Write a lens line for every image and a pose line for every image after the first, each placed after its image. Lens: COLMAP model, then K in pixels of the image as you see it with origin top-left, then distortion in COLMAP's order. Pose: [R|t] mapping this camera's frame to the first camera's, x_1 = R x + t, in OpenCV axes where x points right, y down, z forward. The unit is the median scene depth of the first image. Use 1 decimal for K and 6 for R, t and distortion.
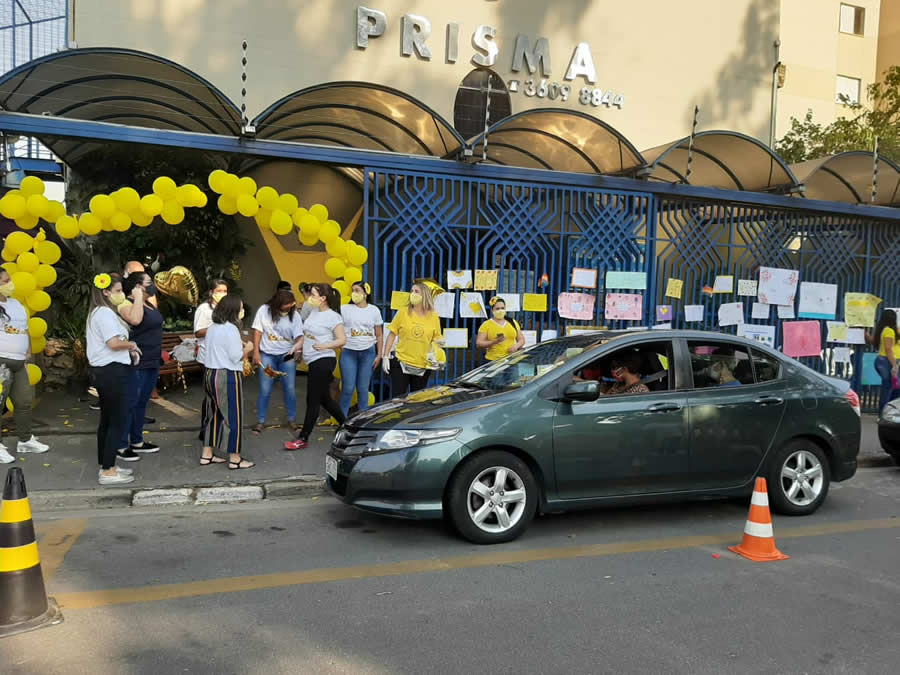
lens RADIAL K [[765.6, 0, 450.0], [0, 765.6, 337.5], [0, 0, 1]] dist [0.076603, 0.000211]
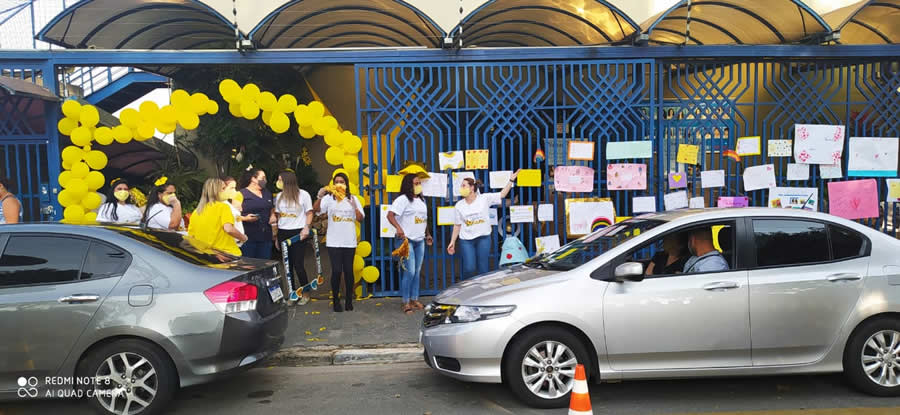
lens RADIAL K [[672.5, 0, 450.0], [0, 672.5, 207.5], [0, 0, 1]] dist [0.079578, -0.002174]
pose [[0.956857, -0.045580, -0.286960, 0.243145], [0.043116, 0.998959, -0.014903, 0.002273], [0.287341, 0.001888, 0.957826, 0.098362]]
